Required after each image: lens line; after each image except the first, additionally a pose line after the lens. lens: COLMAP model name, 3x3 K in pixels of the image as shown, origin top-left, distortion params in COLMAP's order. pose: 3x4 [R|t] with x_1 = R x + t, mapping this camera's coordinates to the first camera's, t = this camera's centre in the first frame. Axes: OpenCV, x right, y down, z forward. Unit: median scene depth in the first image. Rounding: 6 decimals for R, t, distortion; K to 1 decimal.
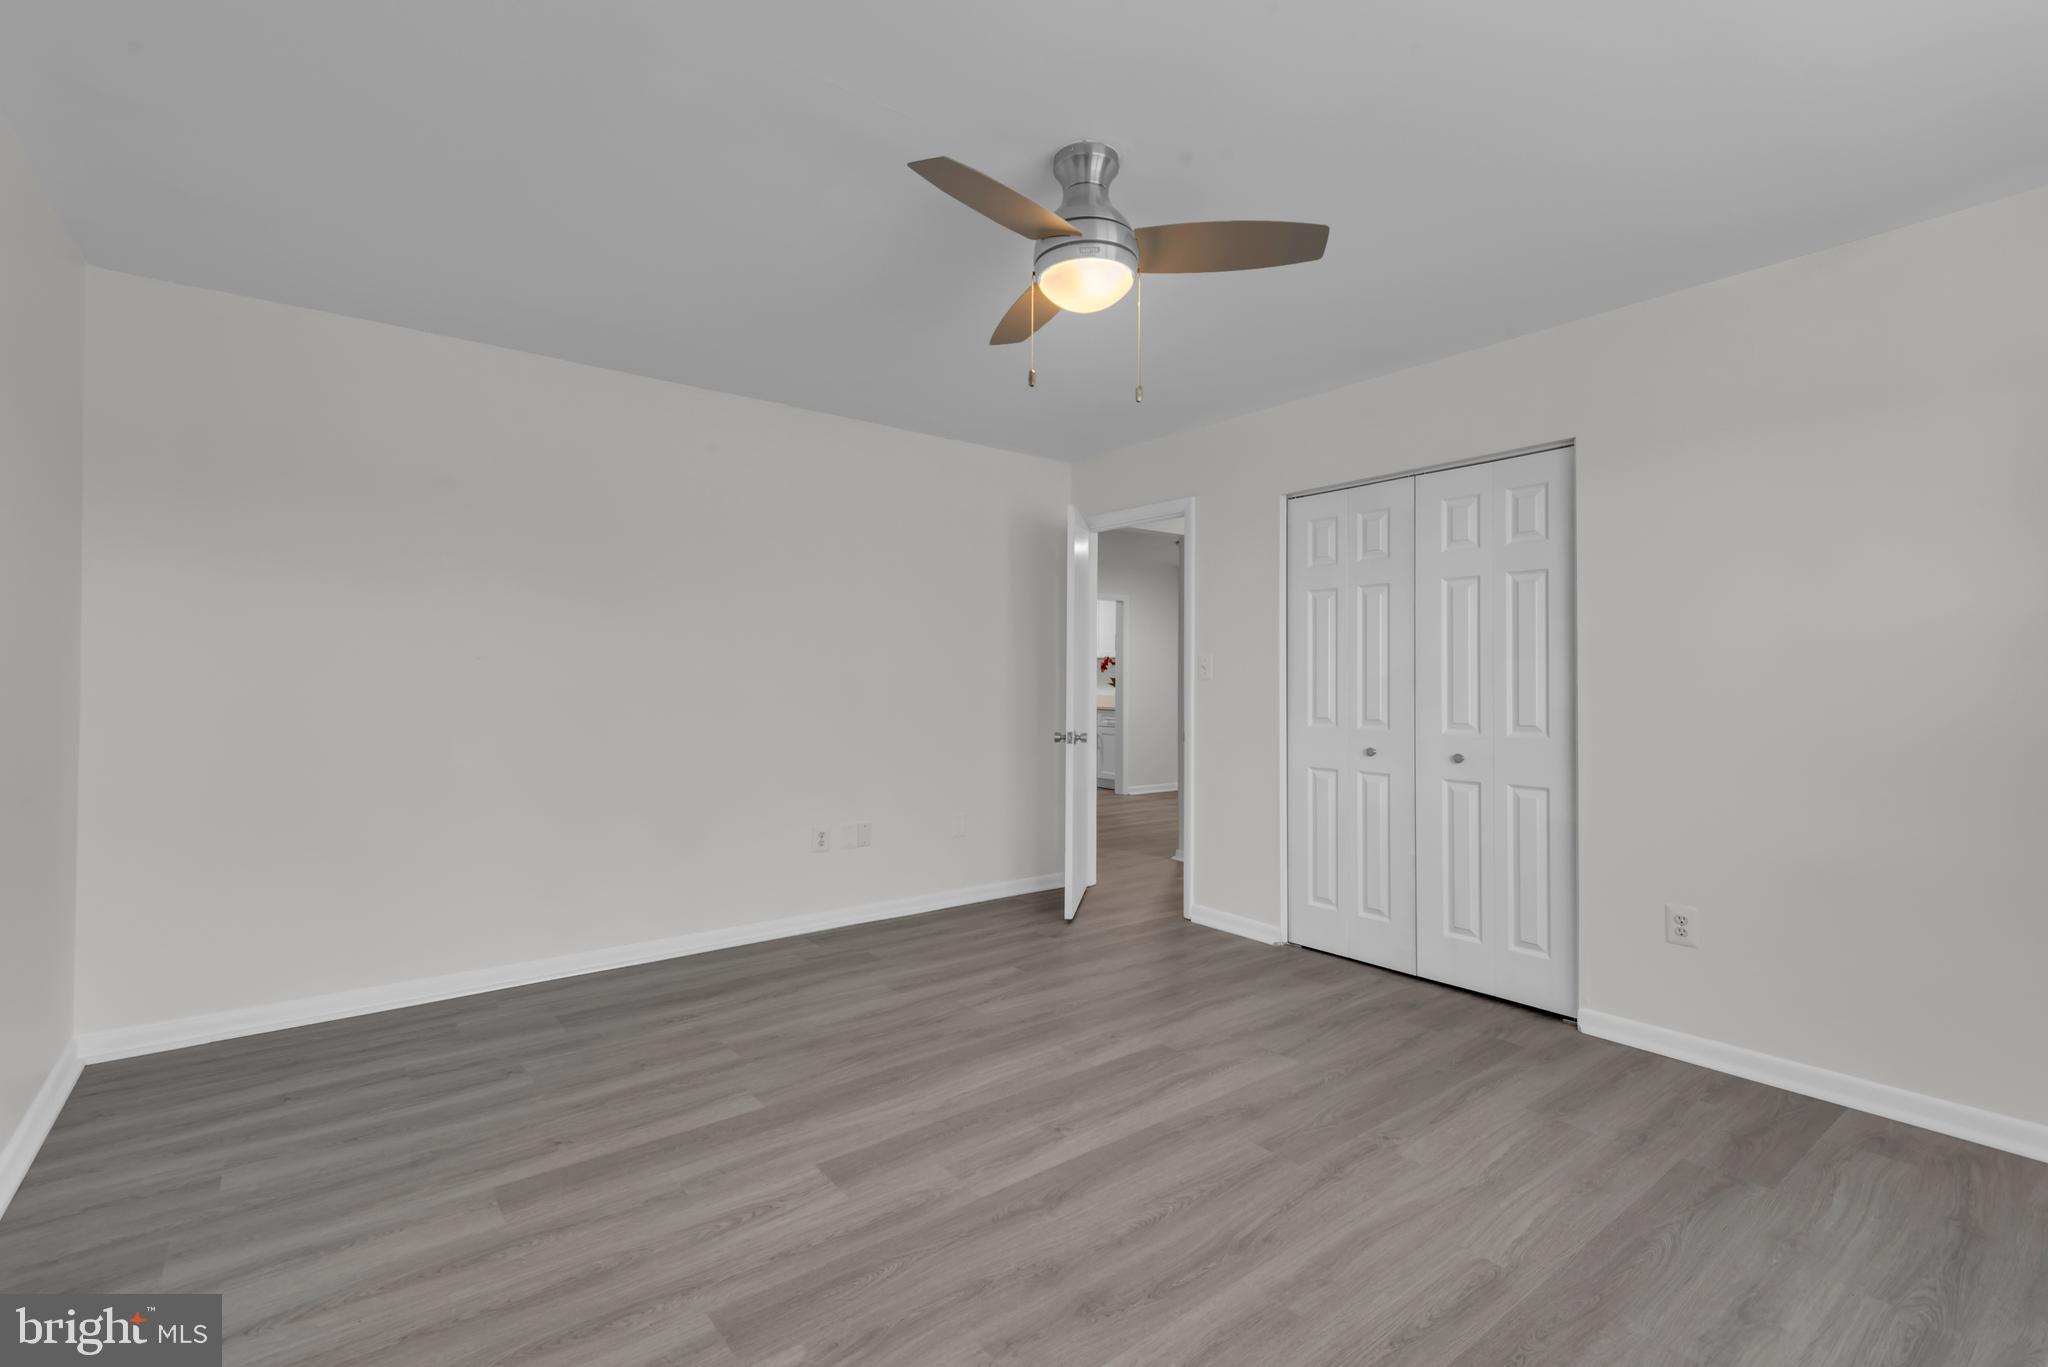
lens RADIAL K [[922.7, 0, 1014.6], [0, 922.7, 677.8], [0, 0, 1]] dist [0.035650, -0.015996]
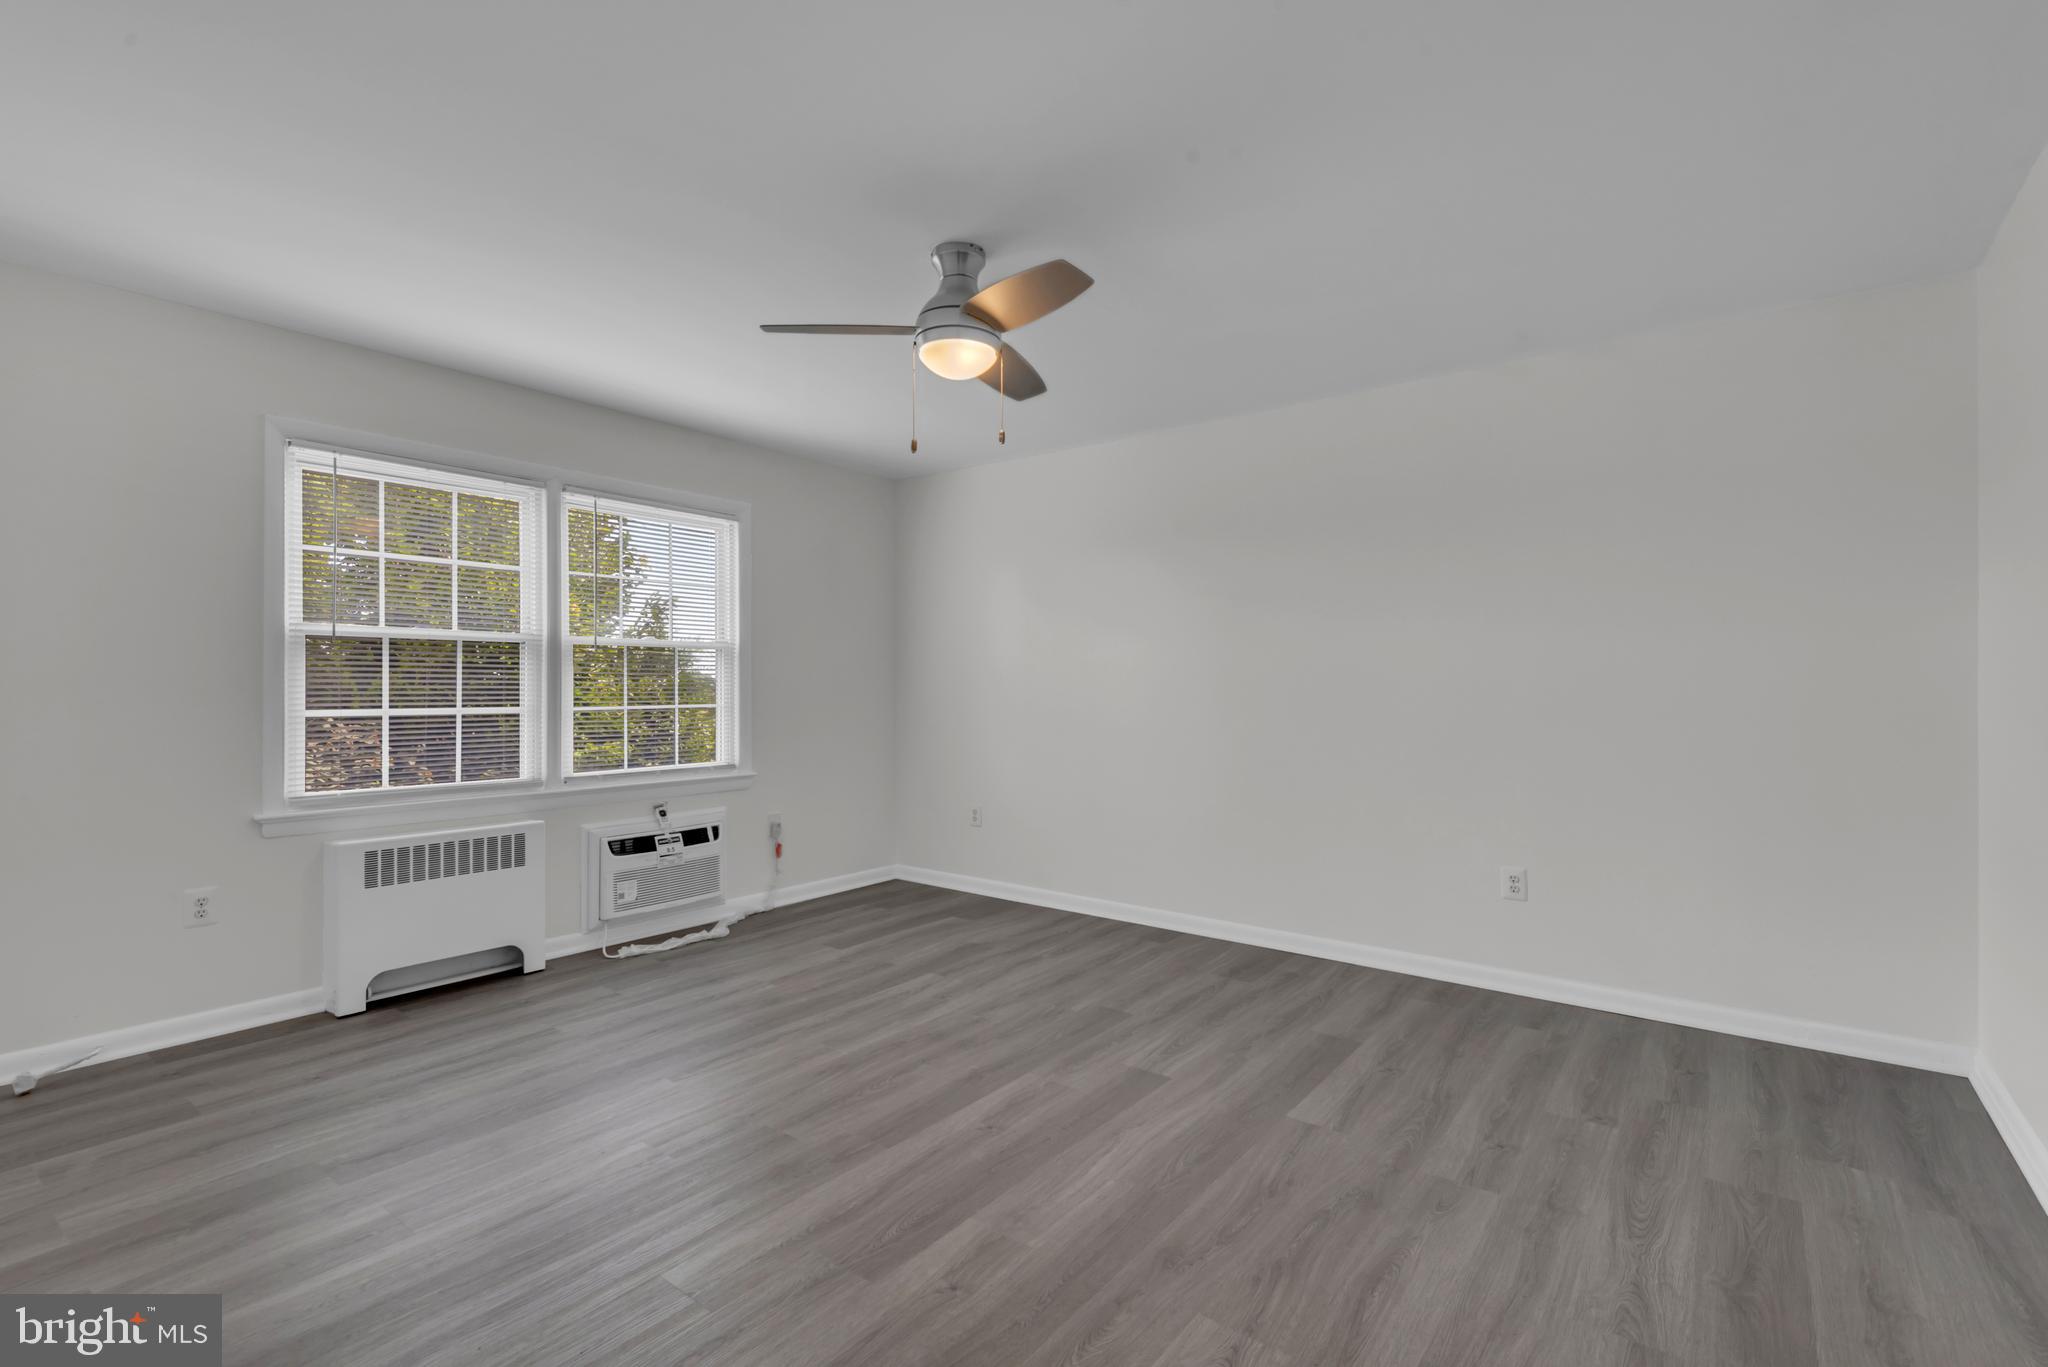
lens RADIAL K [[922.7, 0, 1014.6], [0, 922.7, 677.8], [0, 0, 1]] dist [0.035650, -0.015996]
pose [[-0.970414, -0.007856, -0.241320, 0.235493], [-0.004575, 0.999889, -0.014152, 0.007703], [0.241404, -0.012629, -0.970343, 1.747770]]
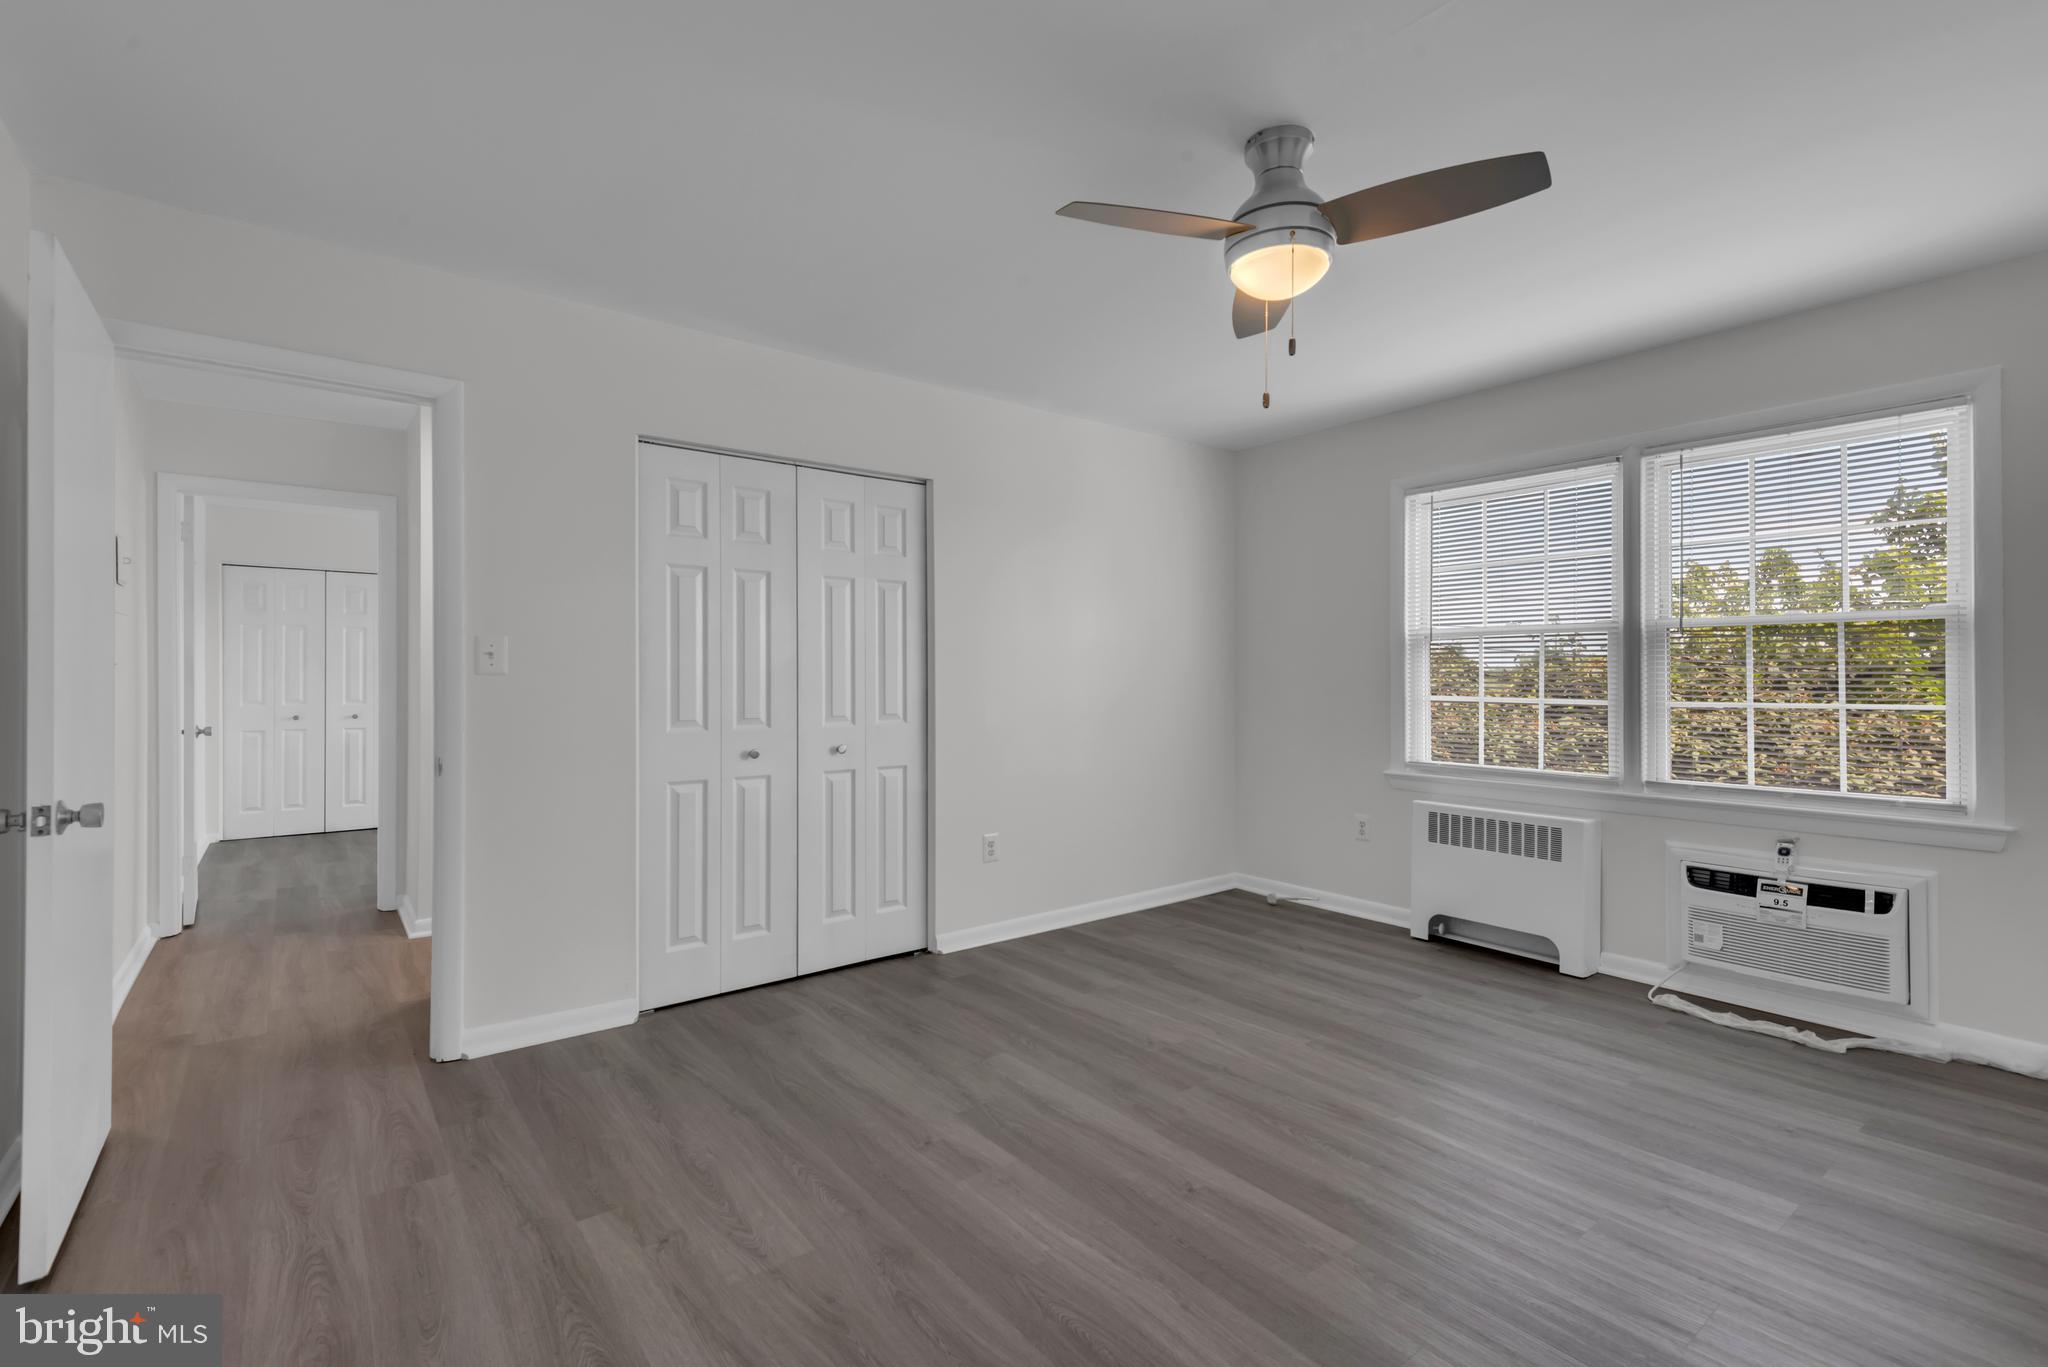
lens RADIAL K [[918.4, 0, 1030.8], [0, 918.4, 683.2], [0, 0, 1]] dist [0.037619, -0.016916]
pose [[-0.007817, -0.011545, 0.999903, -0.717735], [-0.003183, 0.999929, 0.011521, -0.001085], [-0.999964, -0.003092, -0.007853, 1.013729]]
